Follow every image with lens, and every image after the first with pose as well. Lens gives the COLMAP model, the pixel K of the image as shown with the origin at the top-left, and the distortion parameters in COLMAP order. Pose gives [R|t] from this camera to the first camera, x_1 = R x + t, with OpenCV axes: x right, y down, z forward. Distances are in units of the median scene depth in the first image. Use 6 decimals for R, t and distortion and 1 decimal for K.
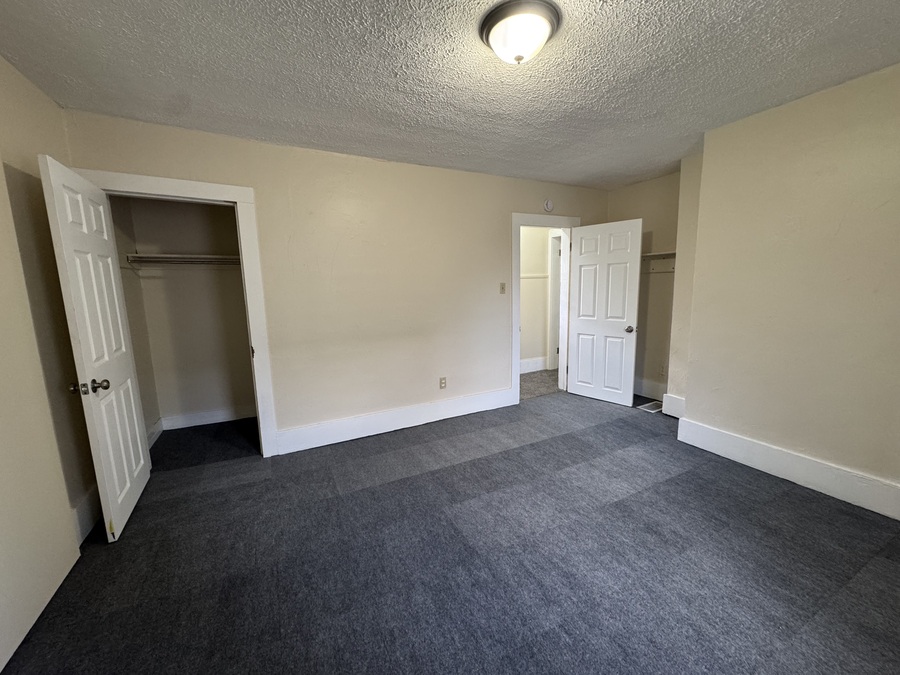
lens RADIAL K [[358.2, 0, 444.0], [0, 358.2, 336.9], [0, 0, 1]] dist [-0.004422, -0.000082]
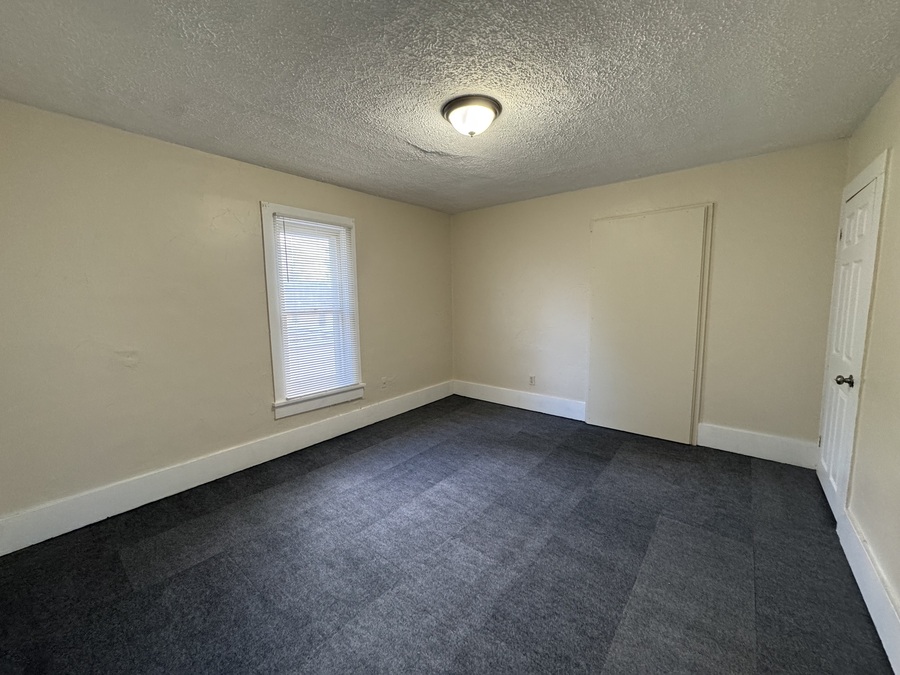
lens RADIAL K [[358.2, 0, 447.5], [0, 358.2, 338.1], [0, 0, 1]] dist [-0.004422, -0.000082]
pose [[-0.910039, 0.083029, -0.406123, 0.604593], [-0.026633, 0.965999, 0.257171, -0.257328], [0.413667, 0.244852, -0.876885, 1.568115]]
